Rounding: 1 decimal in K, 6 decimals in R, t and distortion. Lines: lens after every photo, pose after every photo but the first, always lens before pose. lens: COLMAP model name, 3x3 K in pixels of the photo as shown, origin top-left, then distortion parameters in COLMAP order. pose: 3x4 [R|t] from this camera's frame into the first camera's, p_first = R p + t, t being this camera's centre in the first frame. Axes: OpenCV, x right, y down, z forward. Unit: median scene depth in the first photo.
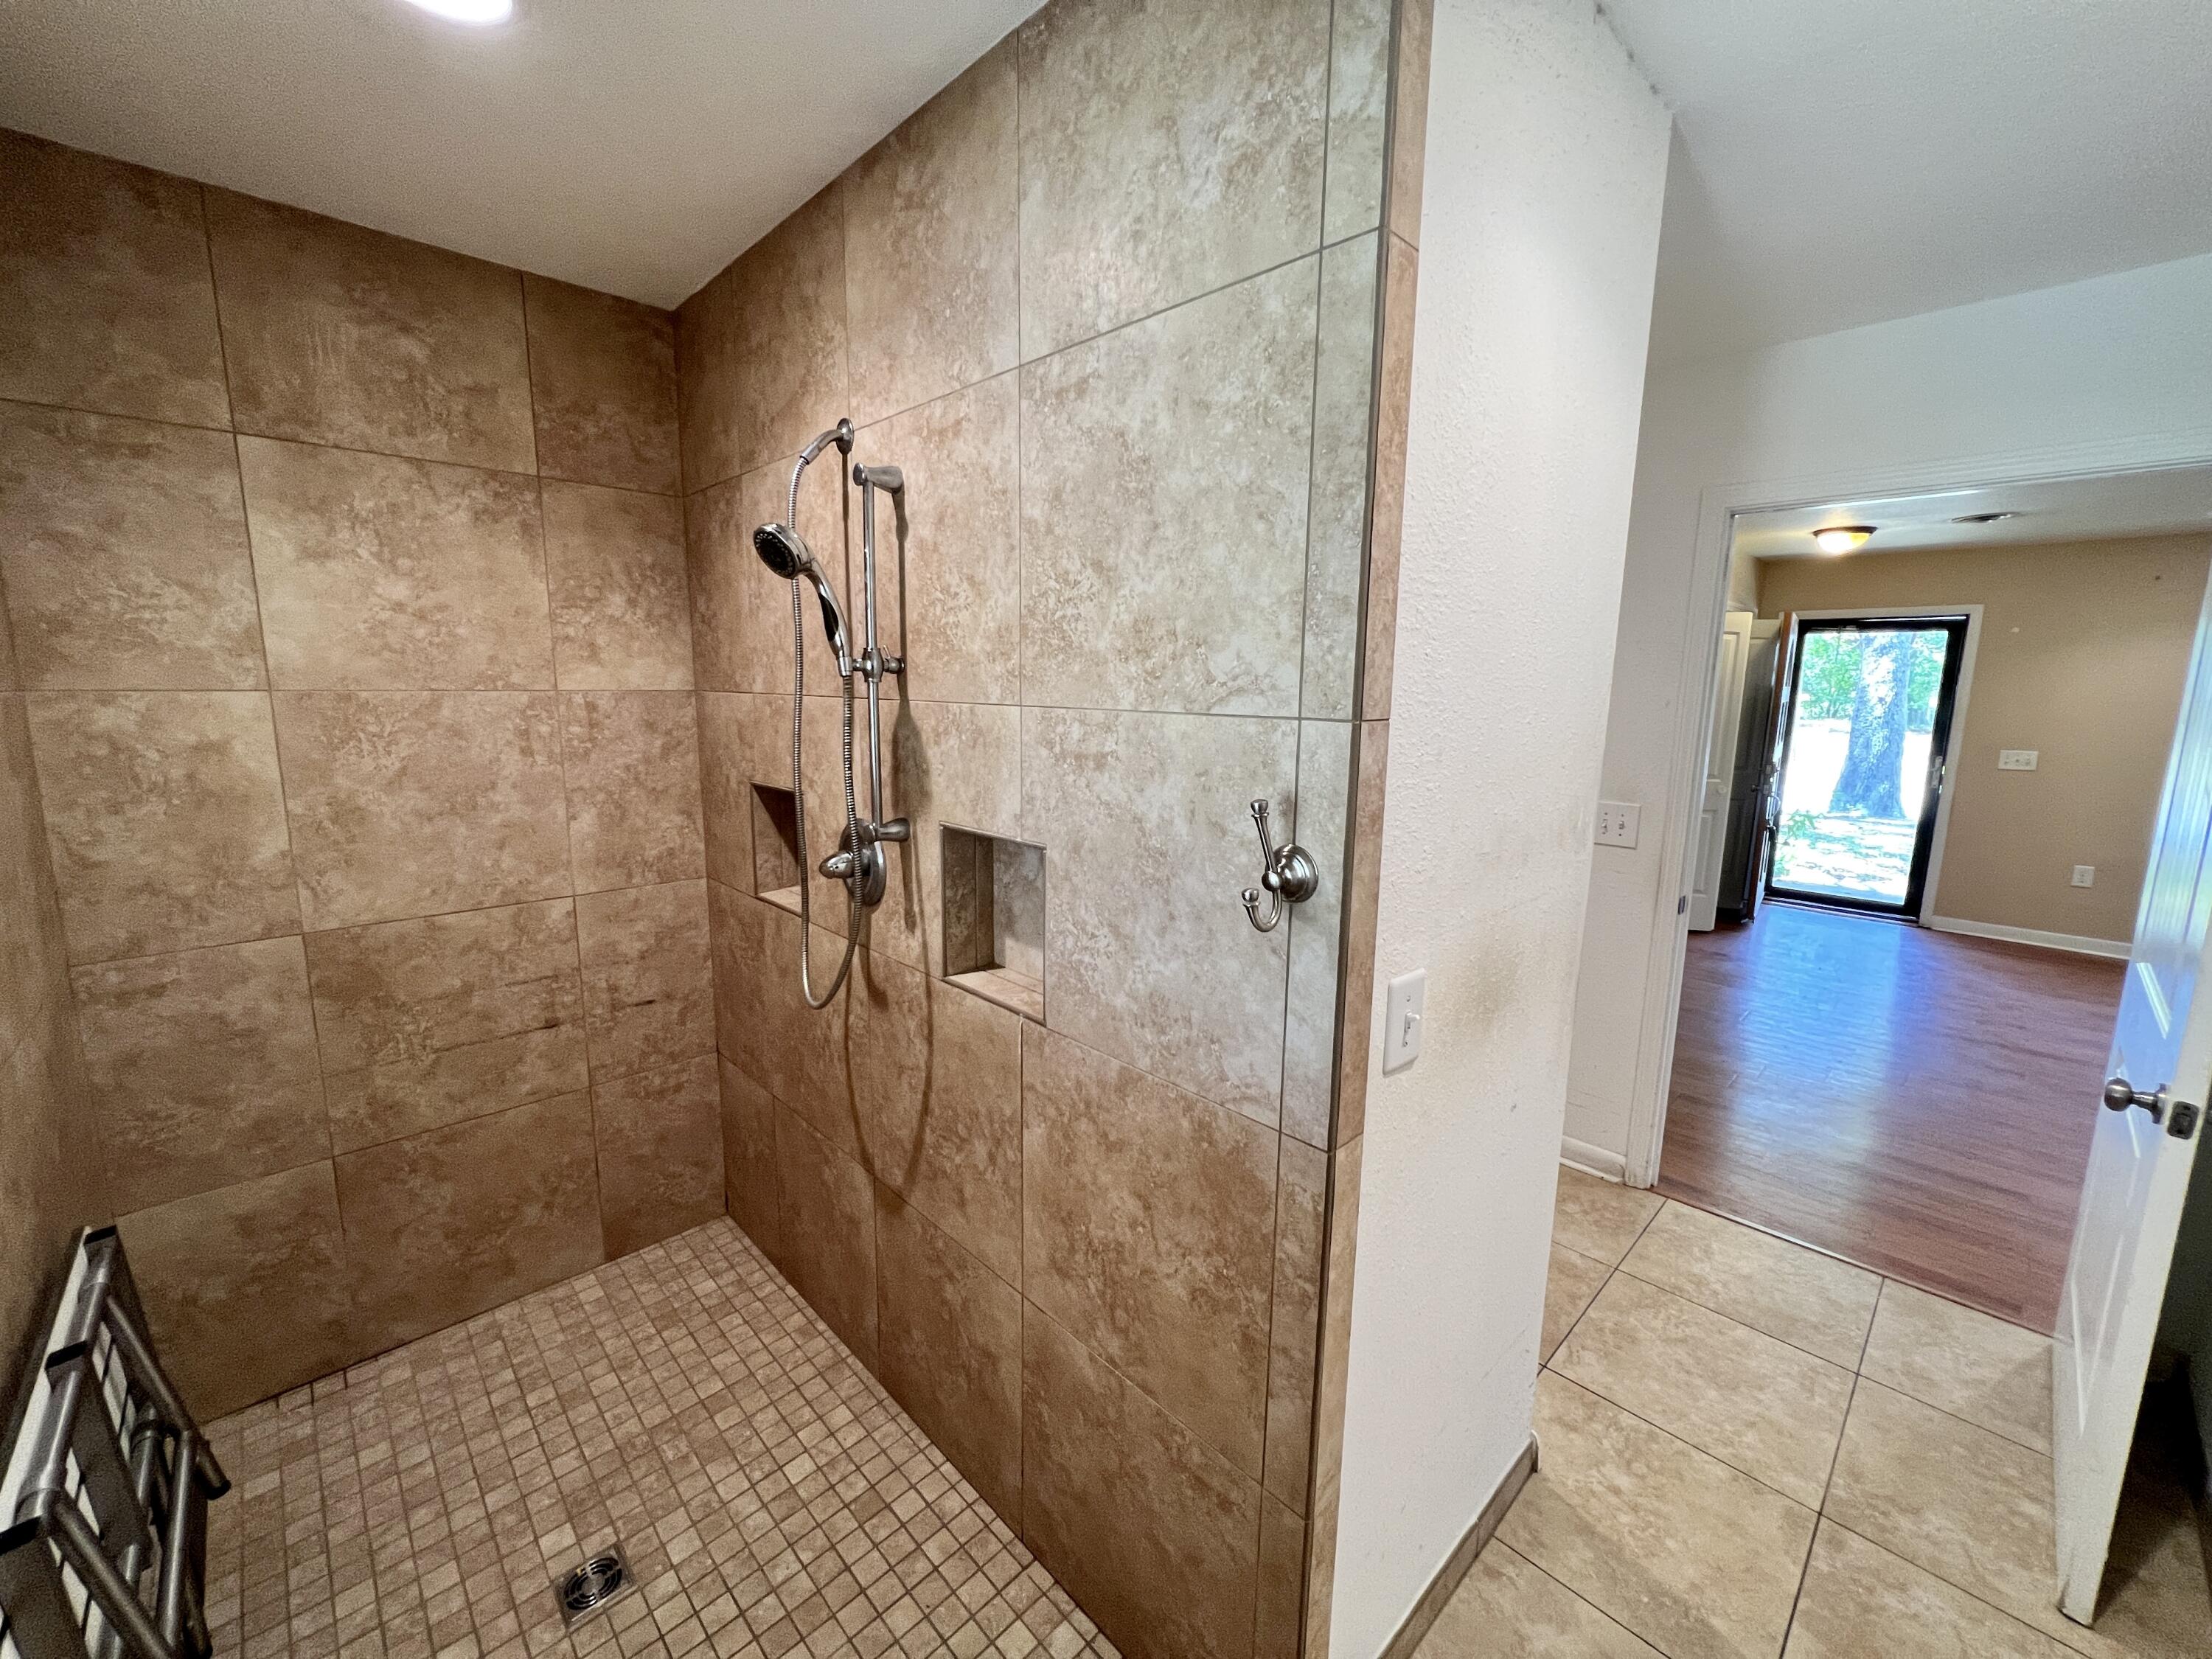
lens RADIAL K [[889.6, 0, 1098.7], [0, 889.6, 823.8], [0, 0, 1]] dist [-0.000960, 0.000092]
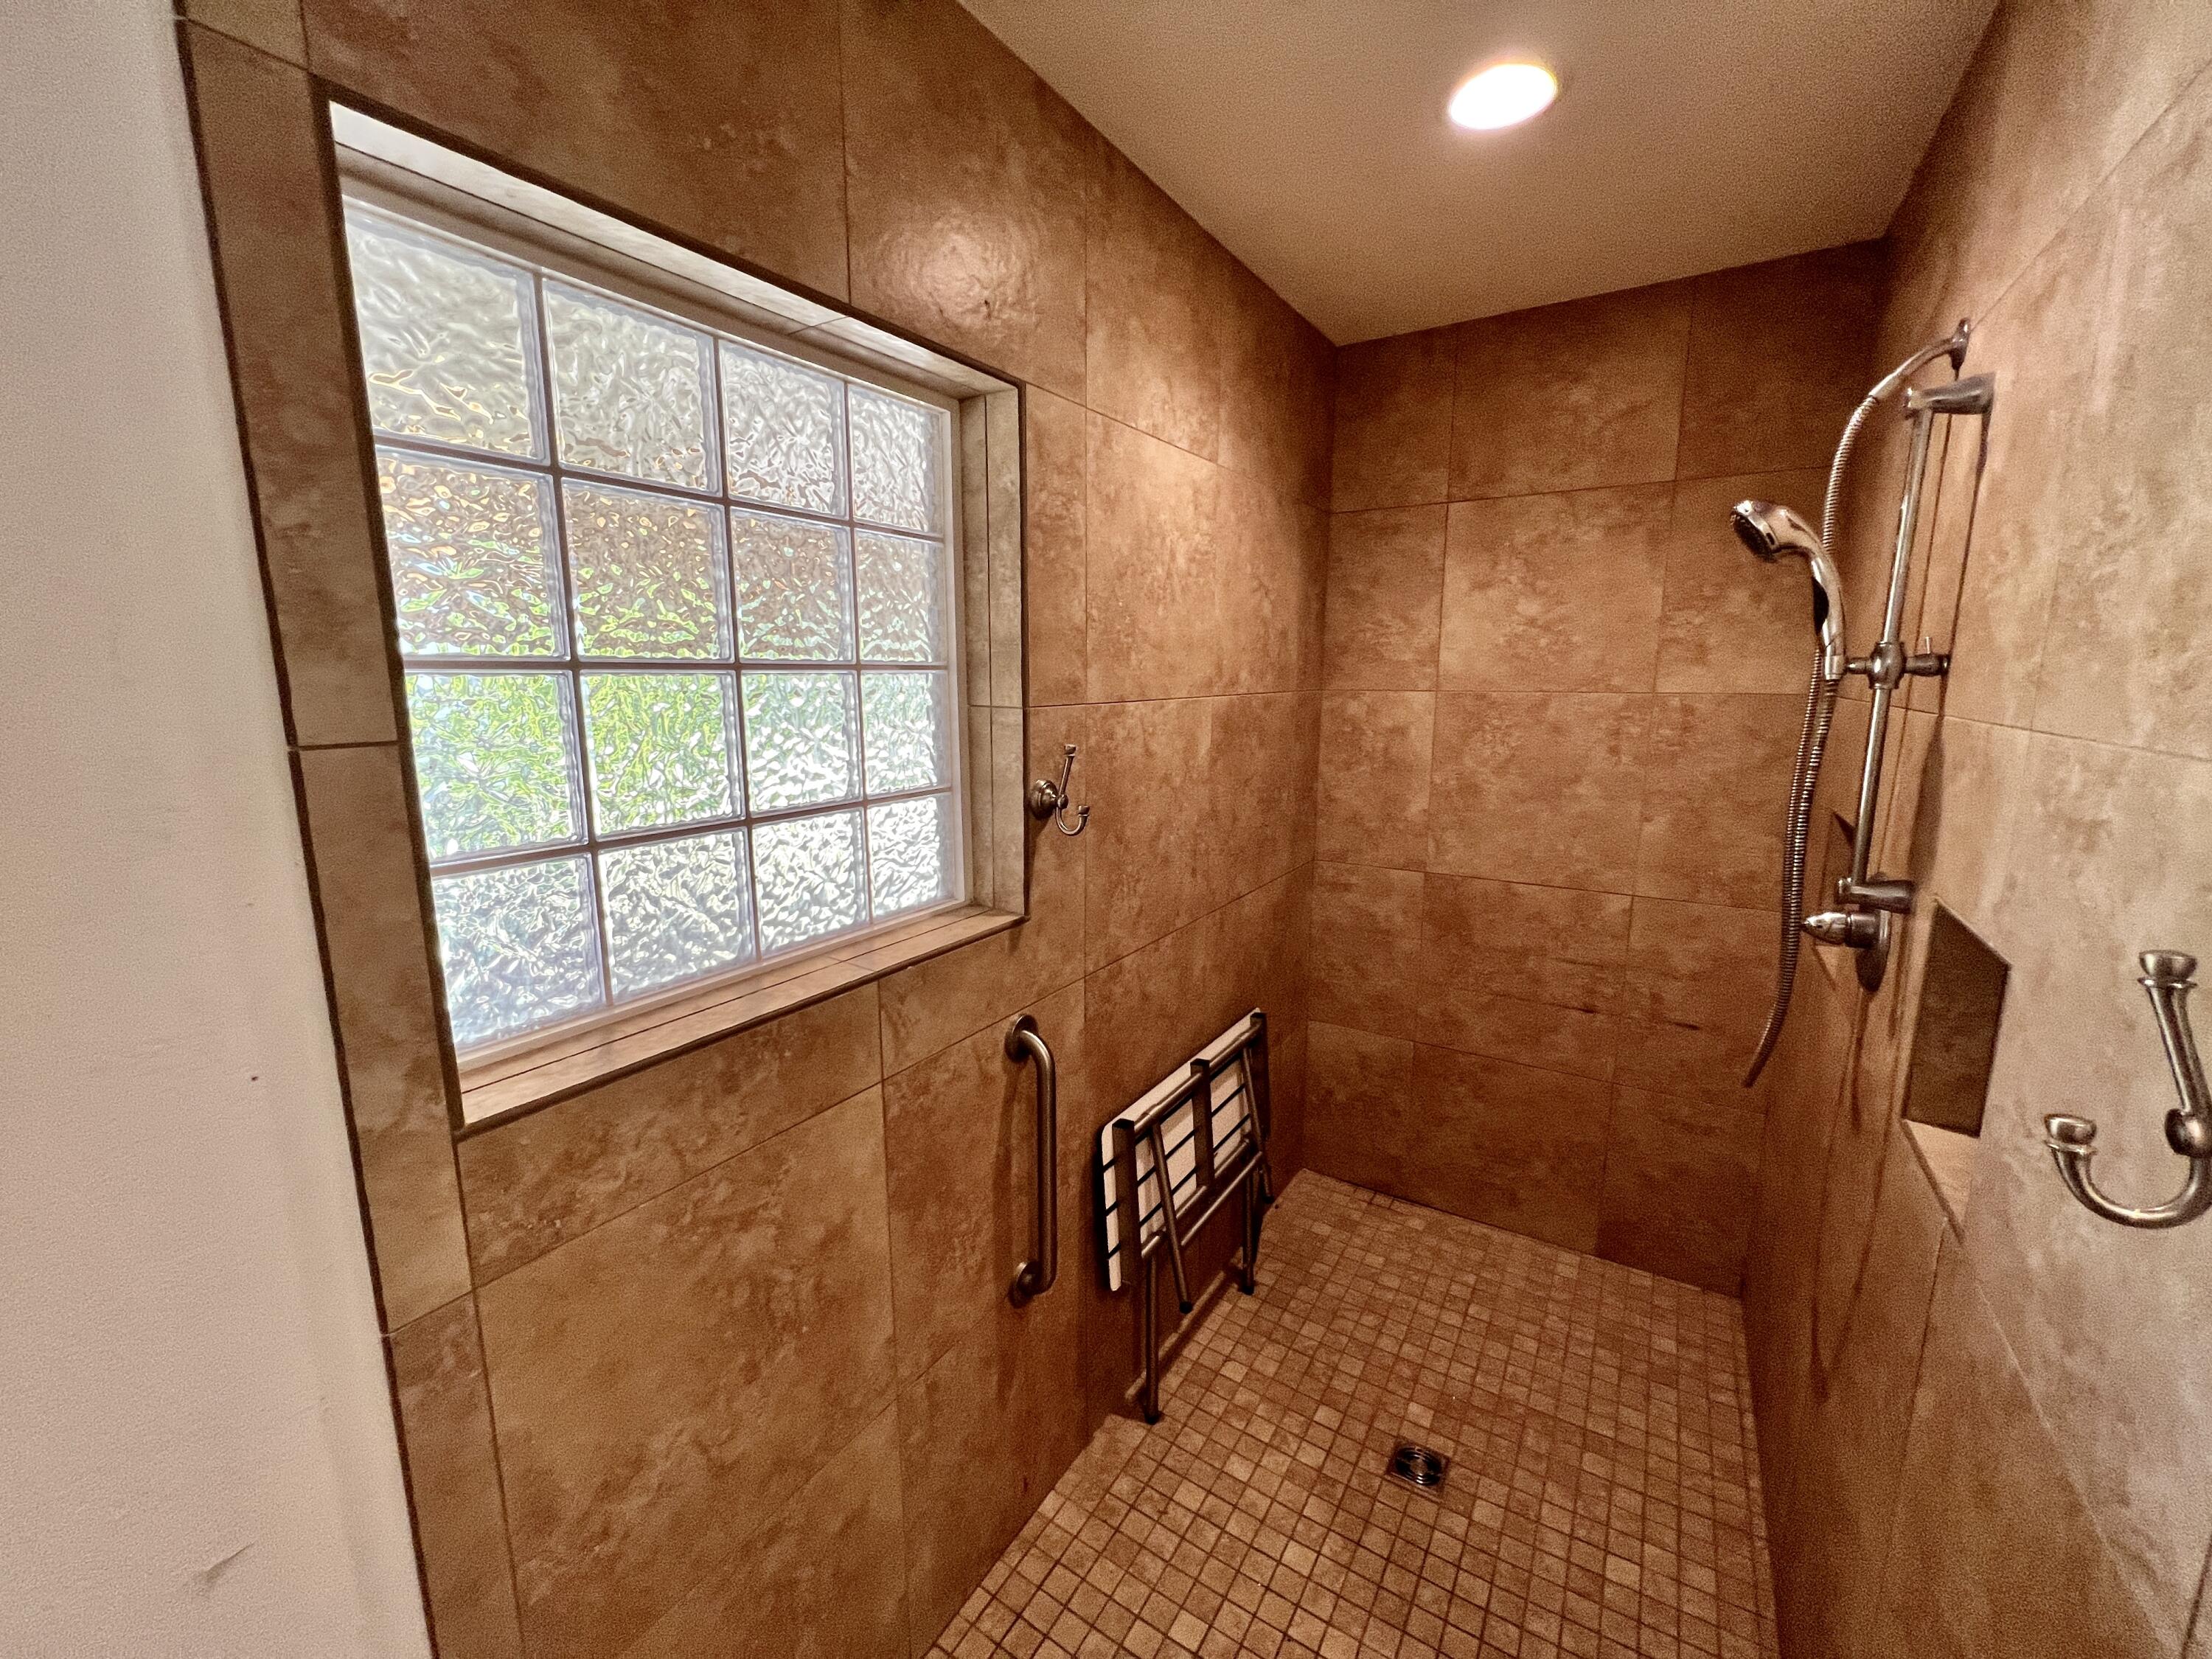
lens RADIAL K [[889.6, 0, 1102.9], [0, 889.6, 822.6], [0, 0, 1]] dist [-0.000960, 0.000092]
pose [[0.241398, 0.151353, -0.958551, 0.250359], [-0.148701, 0.981866, 0.117586, -0.033705], [0.958966, 0.114152, 0.259527, 0.168163]]
